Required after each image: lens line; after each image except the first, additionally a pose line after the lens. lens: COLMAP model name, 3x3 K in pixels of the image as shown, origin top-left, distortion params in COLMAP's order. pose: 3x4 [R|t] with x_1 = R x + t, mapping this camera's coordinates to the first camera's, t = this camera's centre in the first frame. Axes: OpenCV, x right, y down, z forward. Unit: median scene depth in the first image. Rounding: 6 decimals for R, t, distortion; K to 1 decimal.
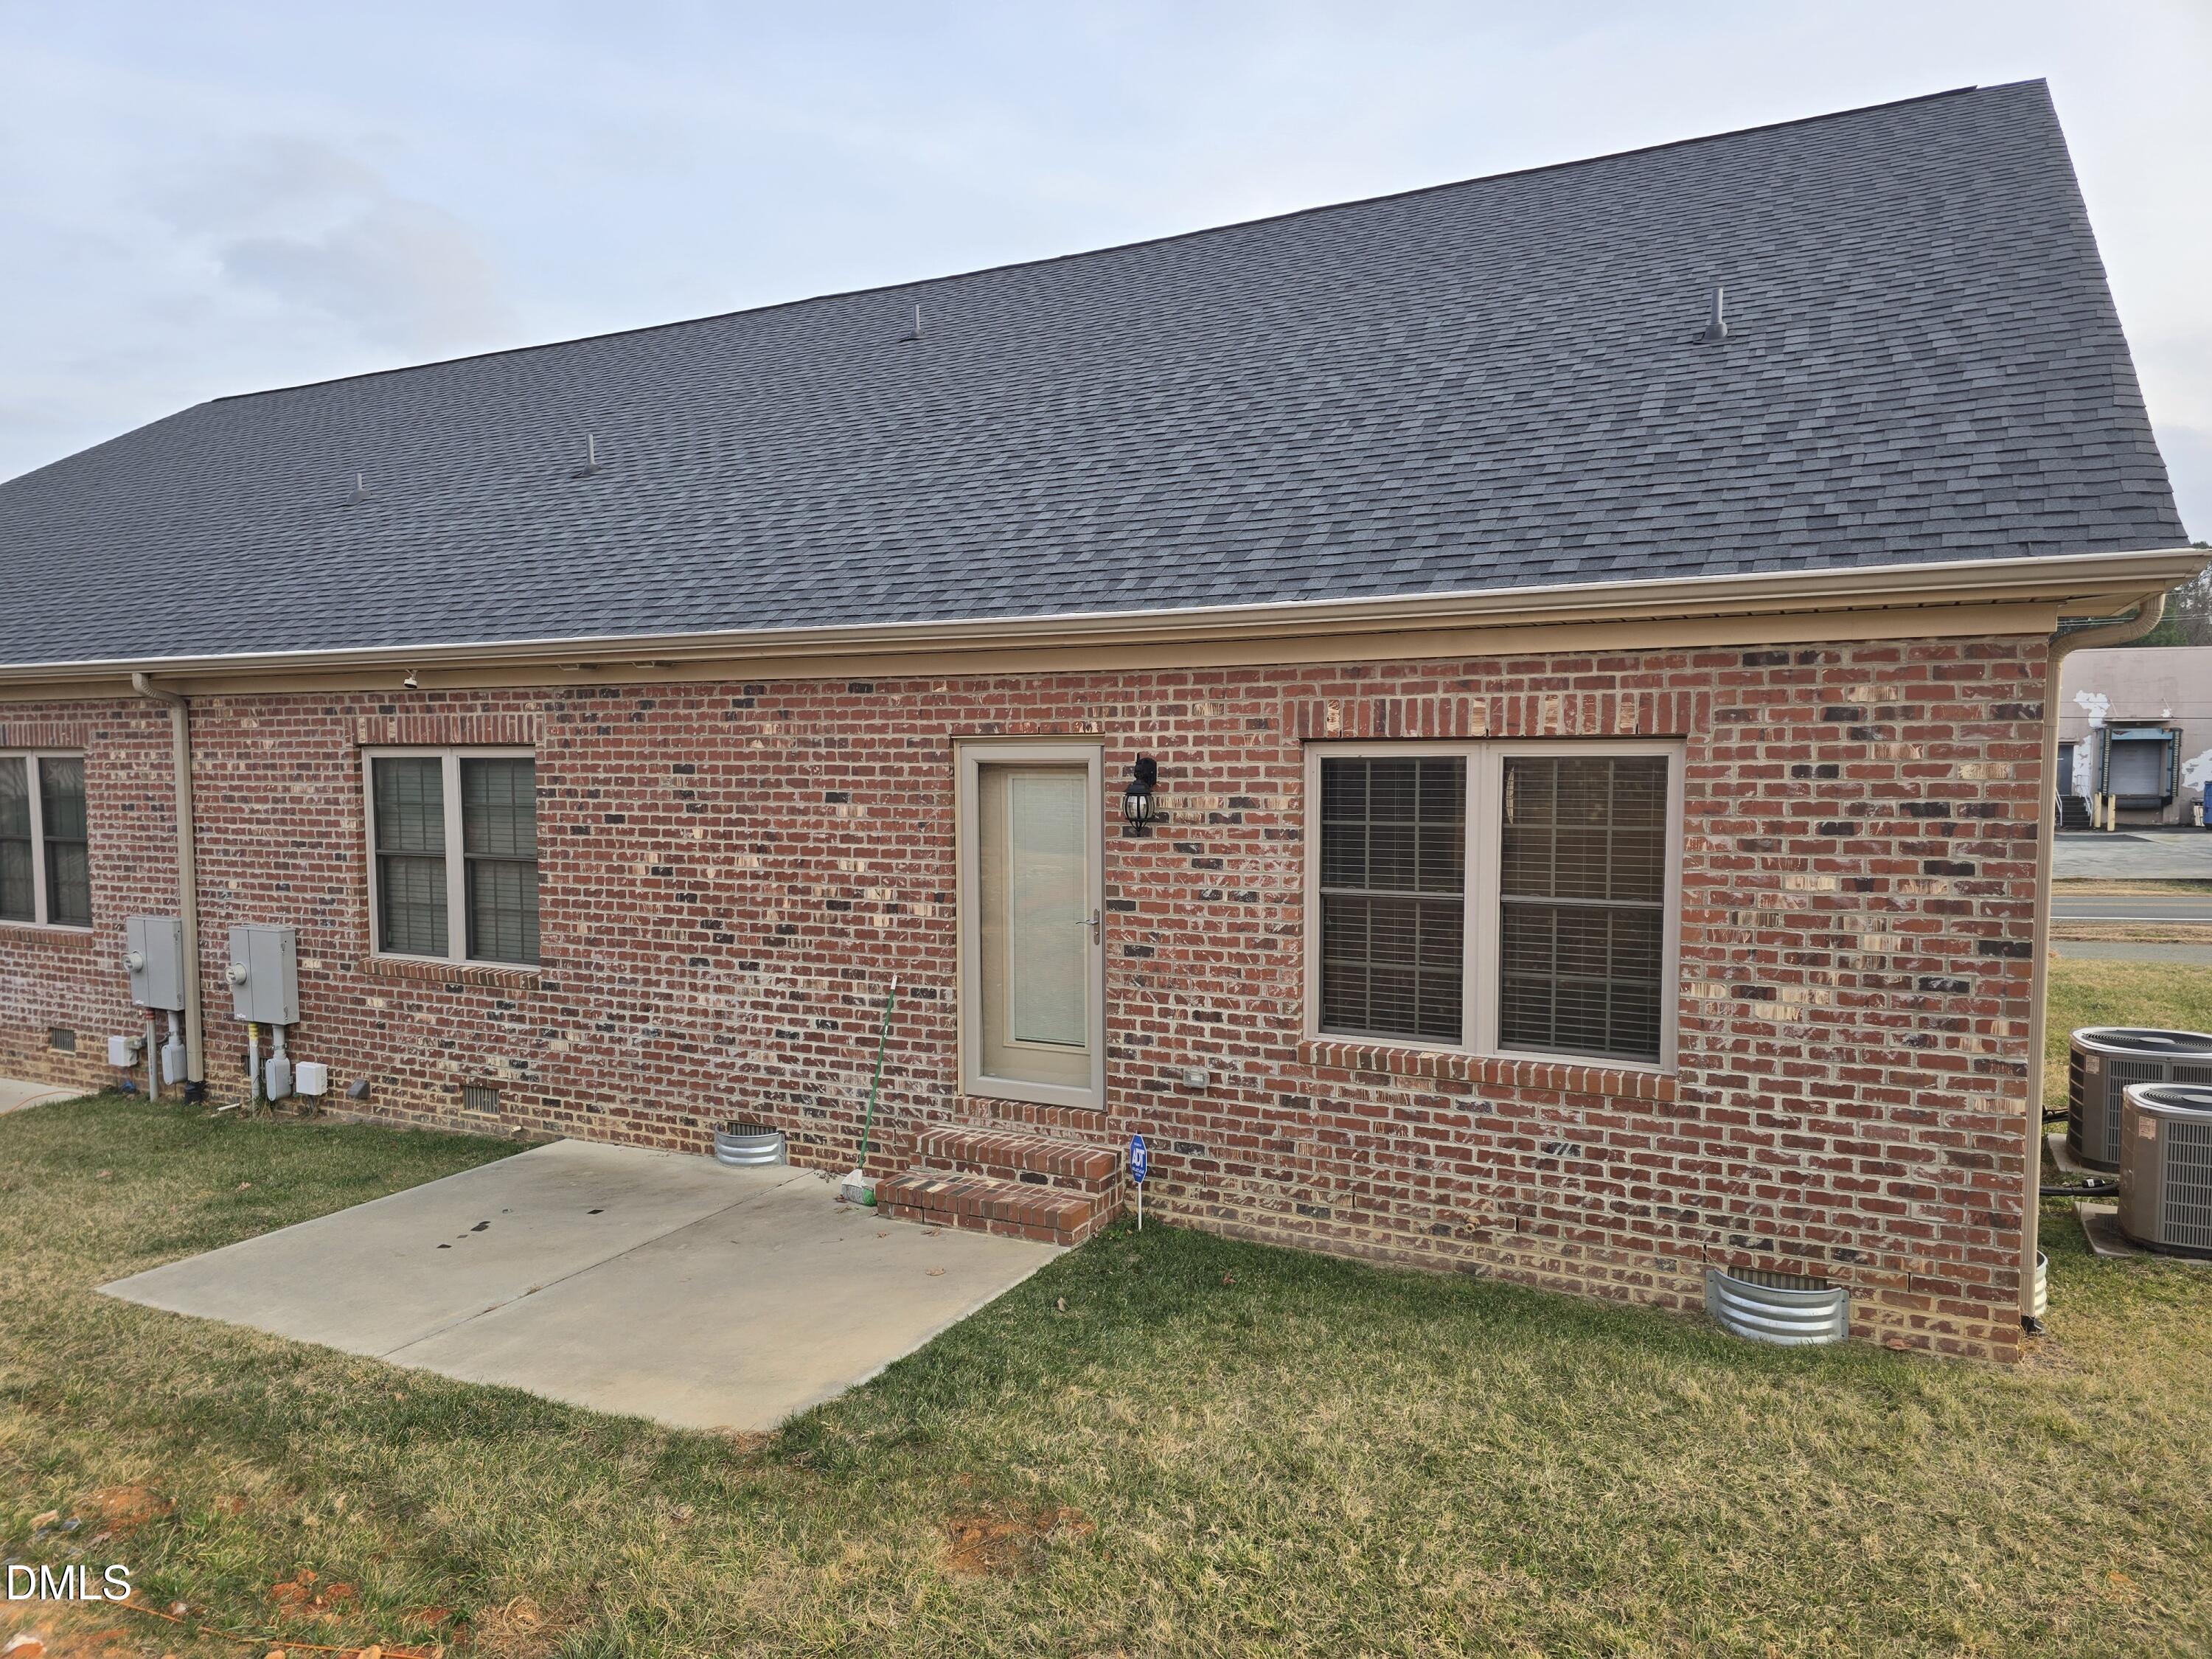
lens RADIAL K [[1489.3, 0, 1100.9], [0, 1489.3, 840.7], [0, 0, 1]] dist [0.067122, -0.060650]
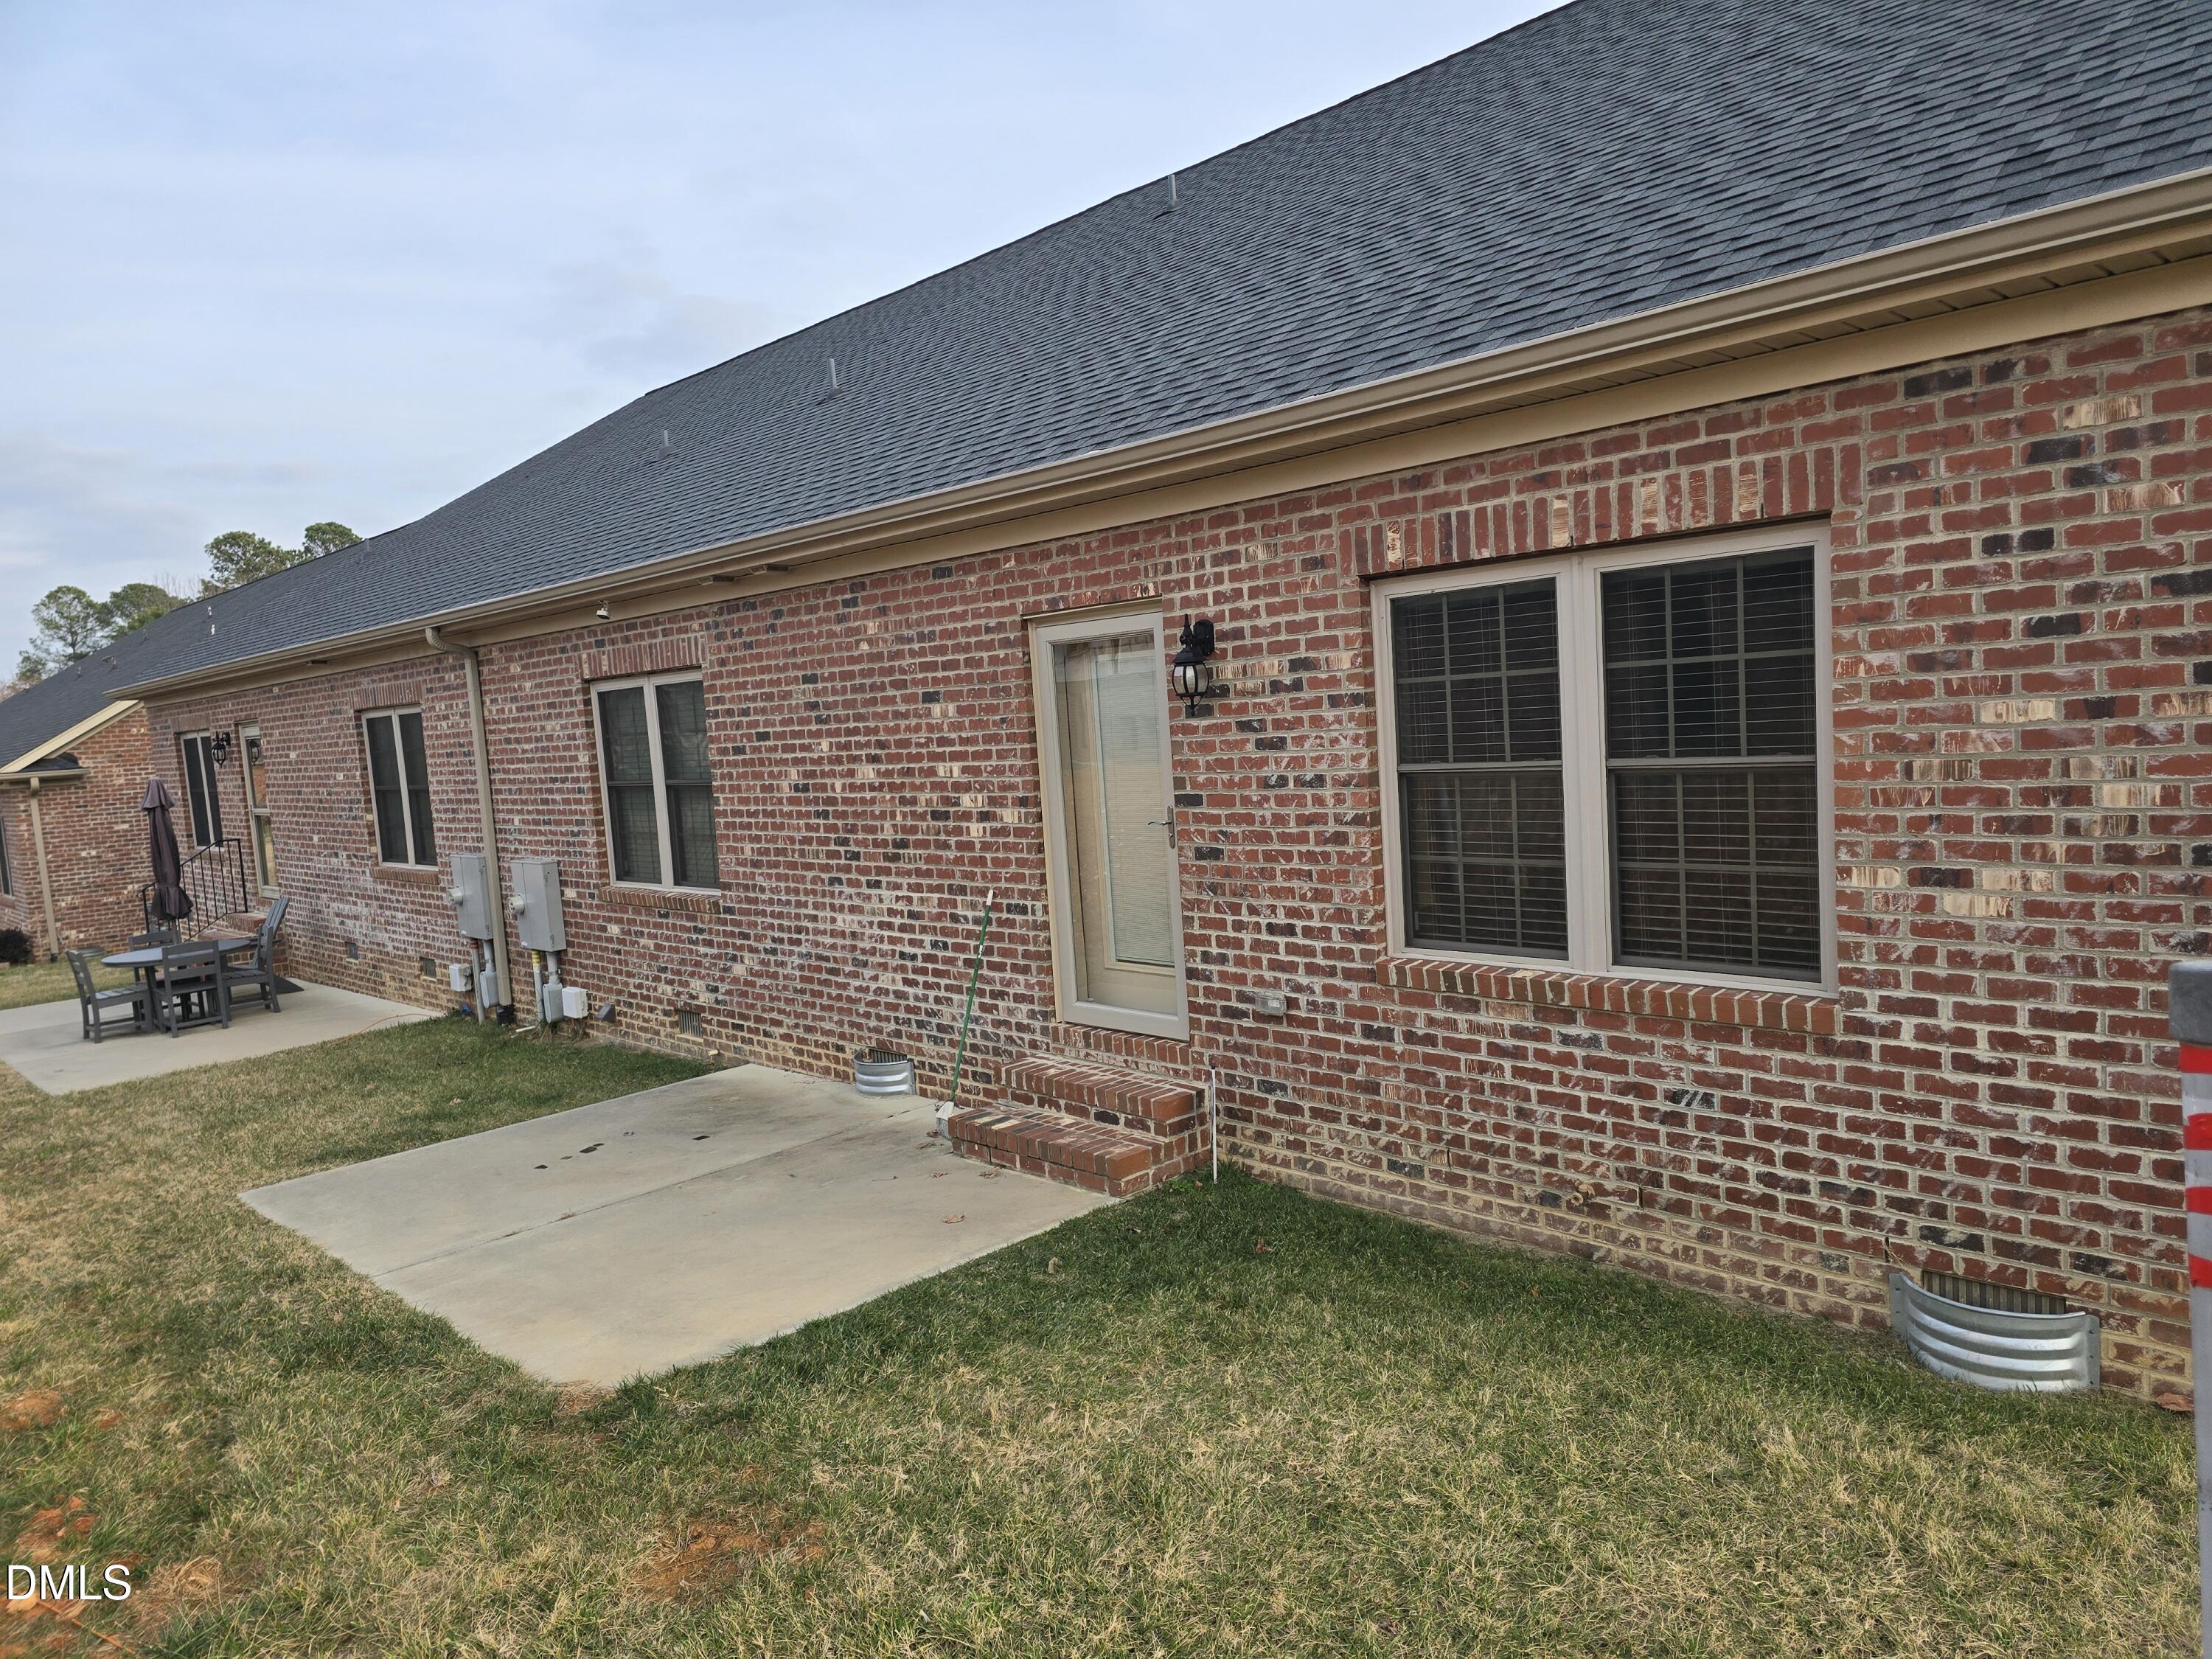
lens RADIAL K [[1489.3, 0, 1104.0], [0, 1489.3, 831.9], [0, 0, 1]] dist [0.067122, -0.060650]
pose [[0.951029, -0.028223, -0.307810, 0.233482], [0.038118, 0.998930, 0.026180, 0.039003], [0.306742, -0.036631, 0.951087, 0.188322]]
